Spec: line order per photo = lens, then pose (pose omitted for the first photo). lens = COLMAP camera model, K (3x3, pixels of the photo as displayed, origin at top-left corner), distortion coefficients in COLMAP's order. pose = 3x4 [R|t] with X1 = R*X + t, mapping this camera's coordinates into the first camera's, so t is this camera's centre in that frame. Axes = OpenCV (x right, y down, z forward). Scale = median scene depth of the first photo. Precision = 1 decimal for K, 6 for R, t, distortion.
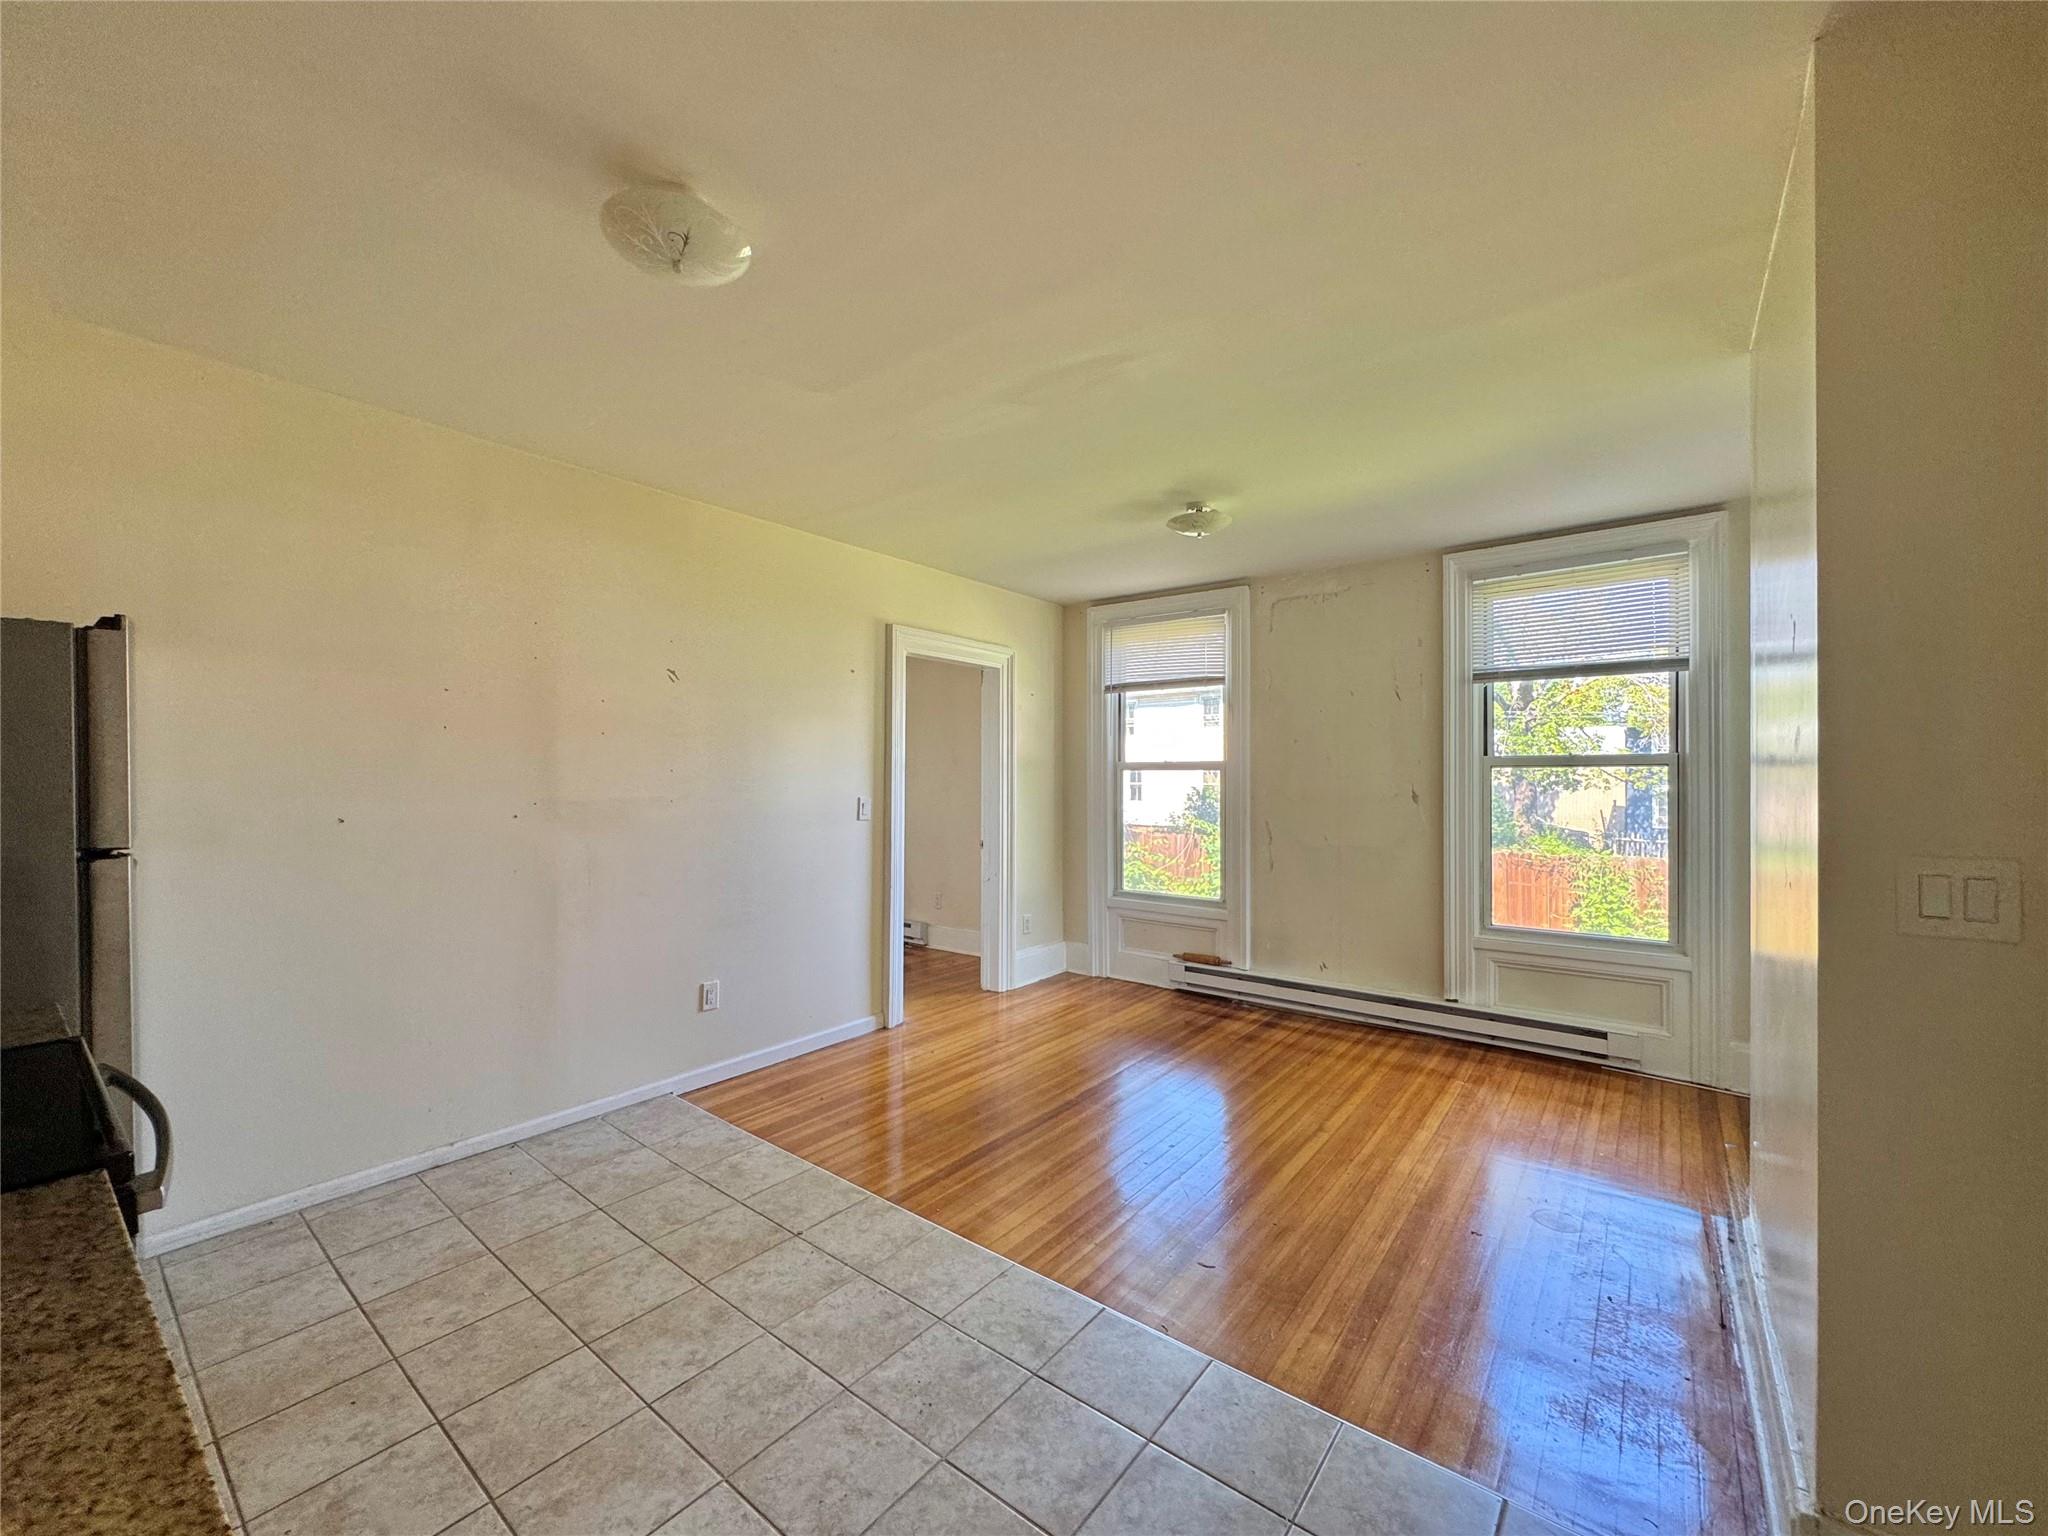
lens RADIAL K [[816.7, 0, 1024.0], [0, 816.7, 768.0], [0, 0, 1]] dist [-0.001987, 0.000682]
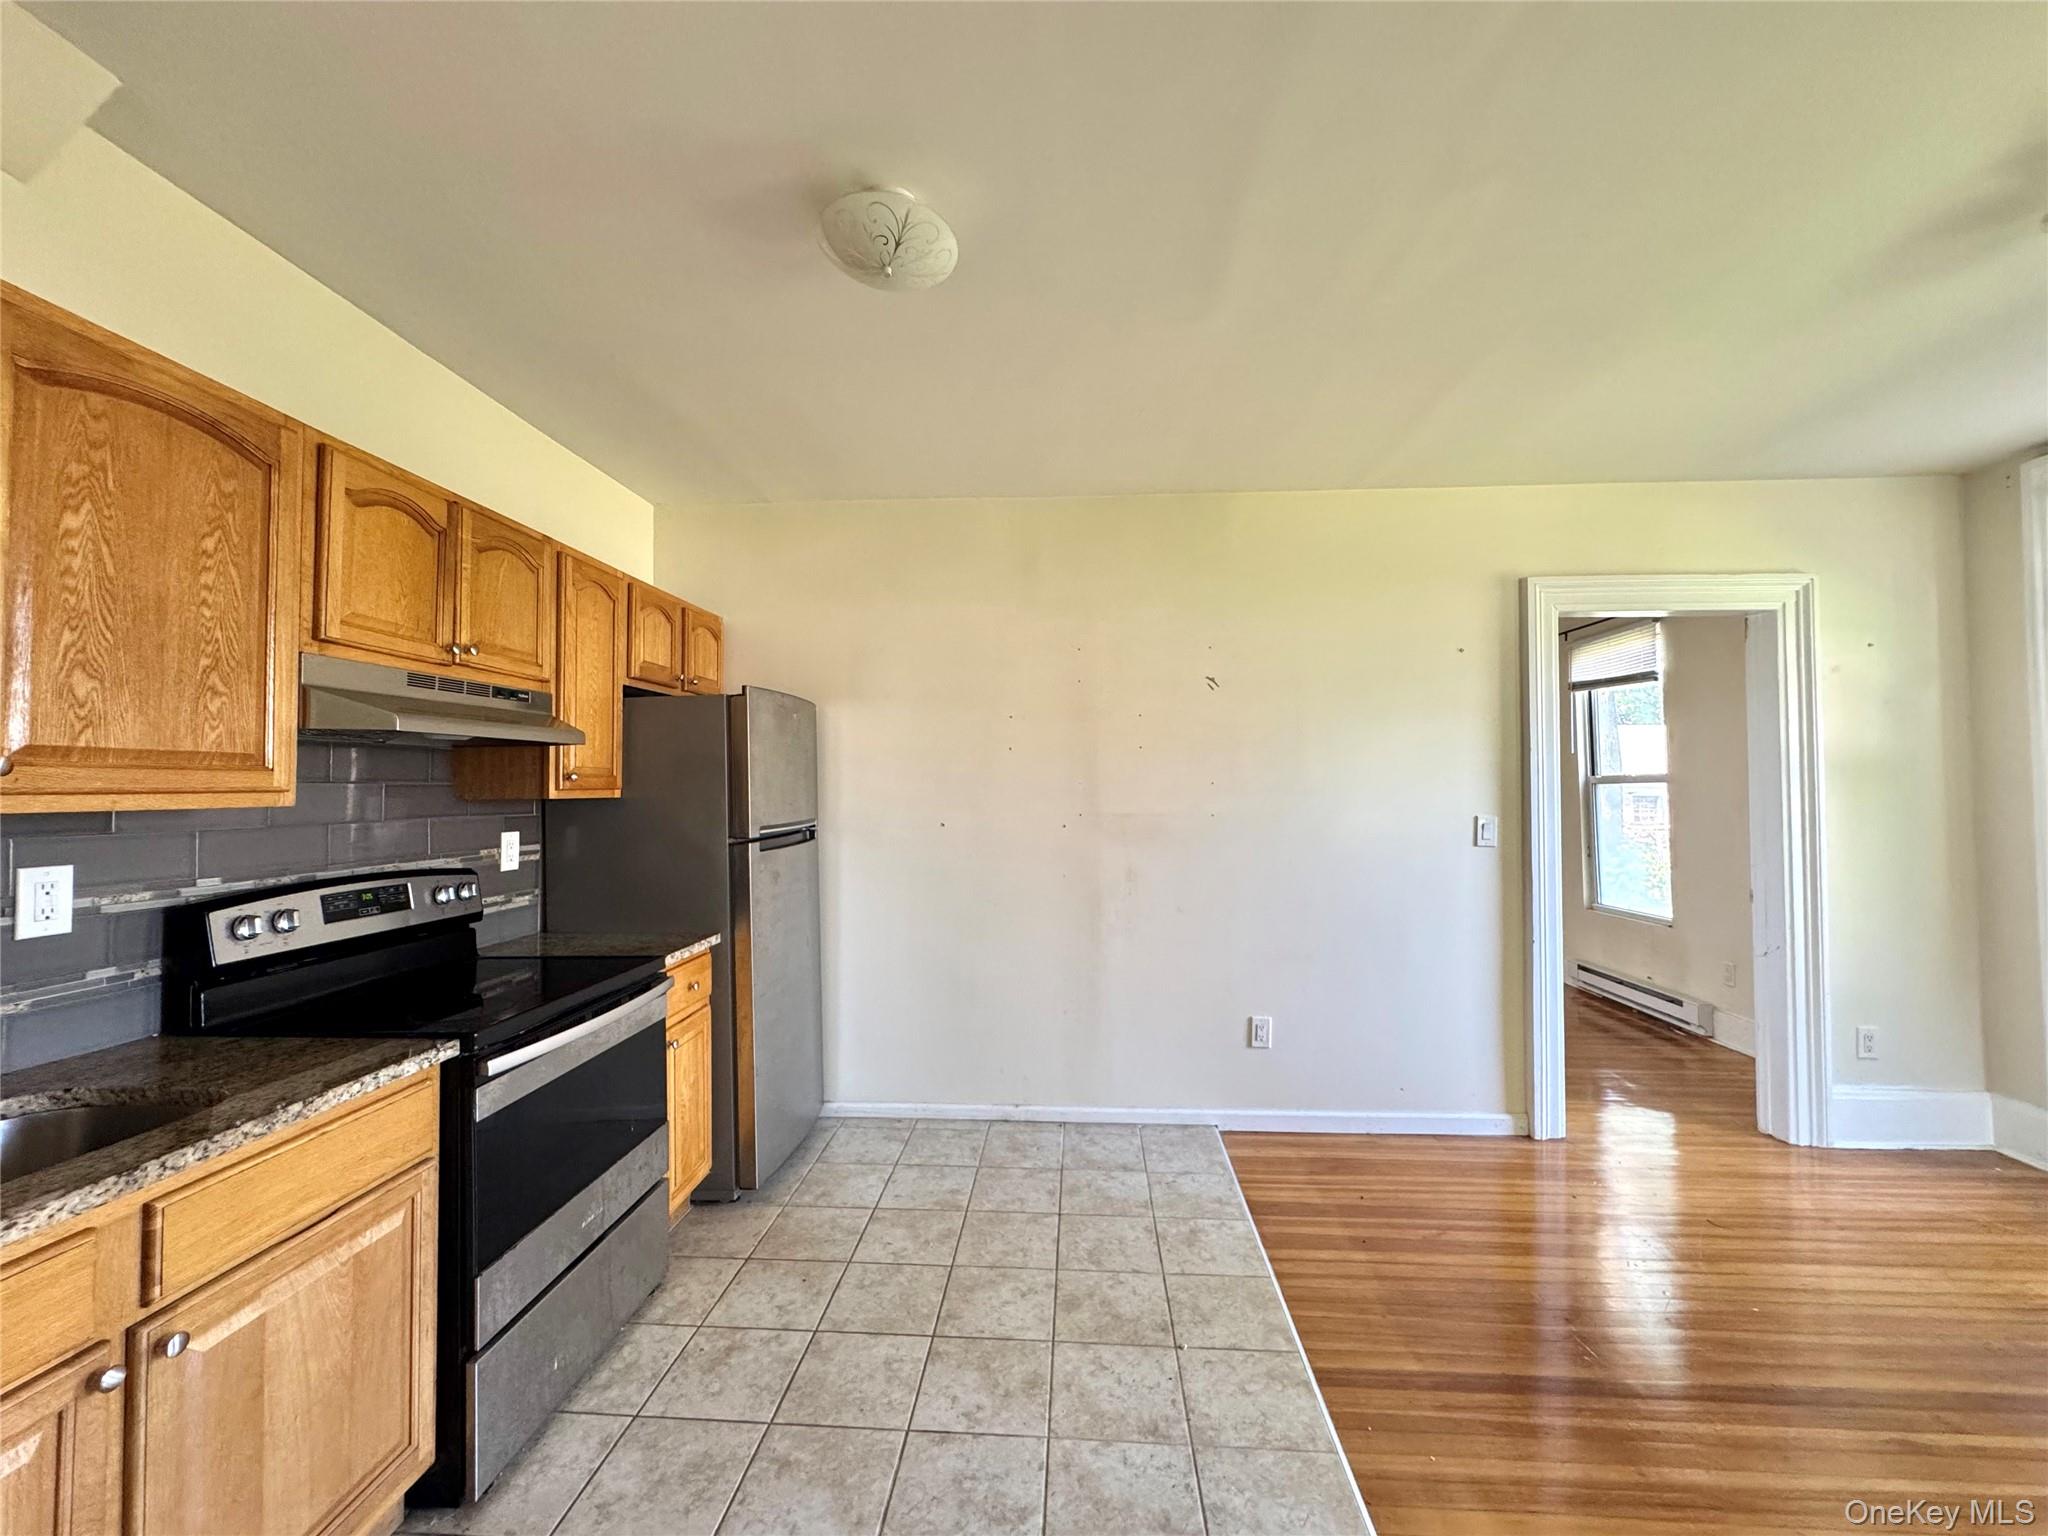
lens RADIAL K [[816.7, 0, 1024.0], [0, 816.7, 768.0], [0, 0, 1]] dist [-0.001987, 0.000682]
pose [[0.566205, -0.025717, -0.823863, 0.187866], [0.012217, 0.999665, -0.022808, 0.003940], [0.824174, 0.002849, 0.566330, 0.234873]]
